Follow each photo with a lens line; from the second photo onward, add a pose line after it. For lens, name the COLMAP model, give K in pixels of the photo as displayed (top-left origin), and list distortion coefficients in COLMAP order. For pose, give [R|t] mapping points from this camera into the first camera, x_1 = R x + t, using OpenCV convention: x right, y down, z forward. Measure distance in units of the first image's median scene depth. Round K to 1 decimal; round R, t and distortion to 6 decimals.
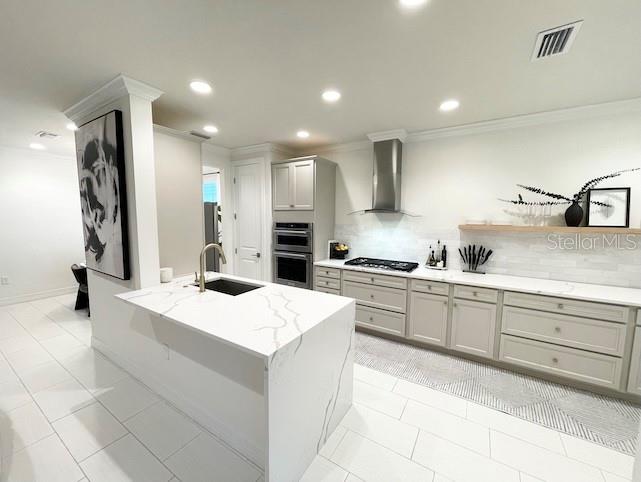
lens RADIAL K [[259.6, 0, 315.8], [0, 259.6, 240.4], [0, 0, 1]] dist [-0.002111, -0.001178]
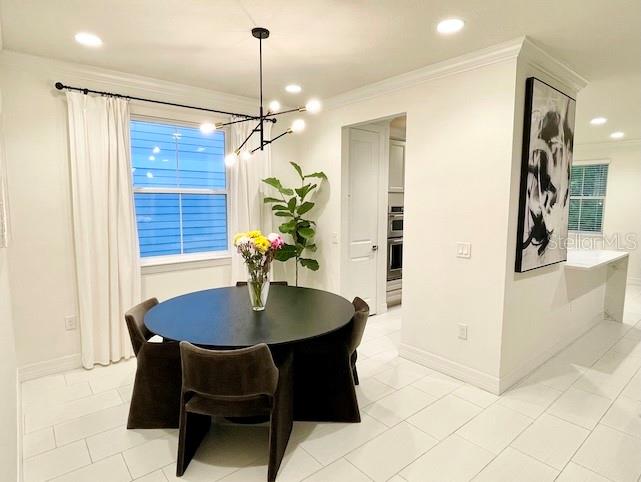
lens RADIAL K [[366.2, 0, 315.2], [0, 366.2, 240.7], [0, 0, 1]] dist [-0.019147, 0.008925]
pose [[0.316554, -0.108361, 0.942365, -1.872567], [0.088473, 0.992496, 0.084406, -0.107978], [-0.944440, 0.056654, 0.323765, 1.129549]]
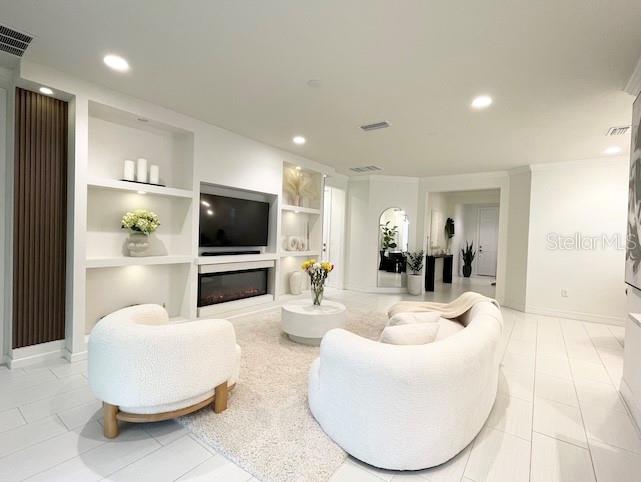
lens RADIAL K [[299.4, 0, 322.0], [0, 299.4, 241.6], [0, 0, 1]] dist [0.001202, 0.001400]
pose [[-0.063994, 0.011533, -0.997884, 0.038803], [-0.127437, 0.991652, 0.019634, 0.079067], [0.989780, 0.128424, -0.061990, 0.157593]]
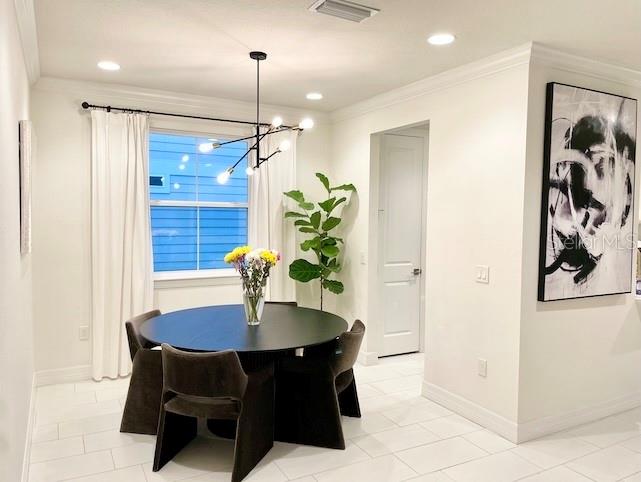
lens RADIAL K [[484.8, 0, 315.7], [0, 484.8, 237.9], [0, 0, 1]] dist [0.033383, -0.024941]
pose [[0.496464, -0.046552, 0.866808, -2.025635], [0.071705, 0.997348, 0.012493, -0.093088], [-0.865091, 0.055952, 0.498485, 0.826858]]
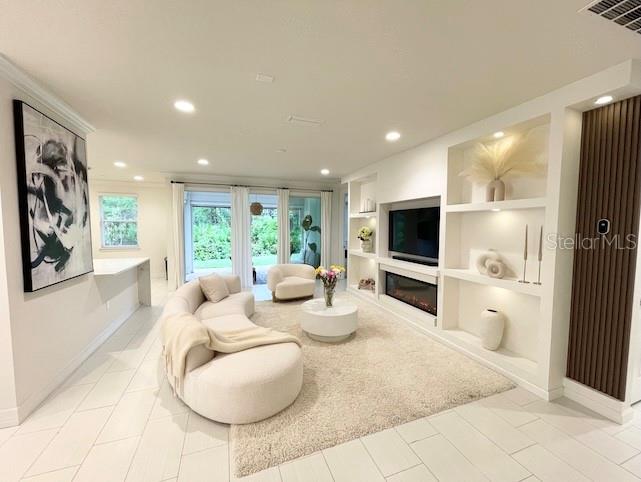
lens RADIAL K [[259.6, 0, 319.2], [0, 259.6, 241.4], [0, 0, 1]] dist [-0.002111, -0.001178]
pose [[-0.795133, -0.049713, 0.604394, -1.826874], [0.044357, 0.989197, 0.139719, -0.091312], [-0.604811, 0.137905, -0.784338, 0.995242]]
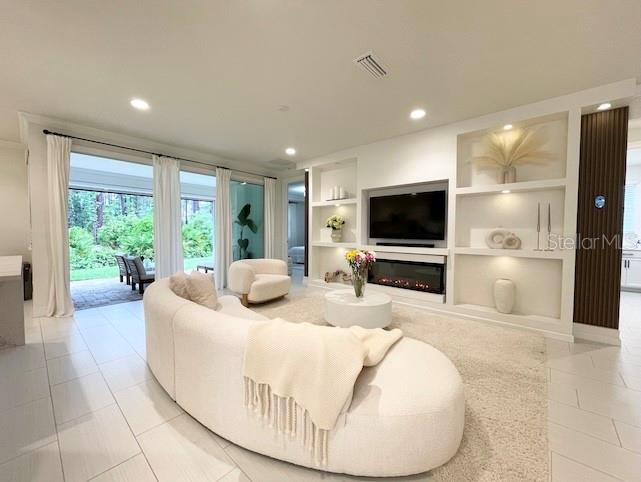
lens RADIAL K [[259.6, 0, 319.7], [0, 259.6, 241.0], [0, 0, 1]] dist [-0.002111, -0.001178]
pose [[-0.987122, -0.020883, 0.158600, -1.175718], [-0.000455, 0.991805, 0.127760, 0.021348], [-0.159969, 0.126043, -0.979042, 1.074104]]
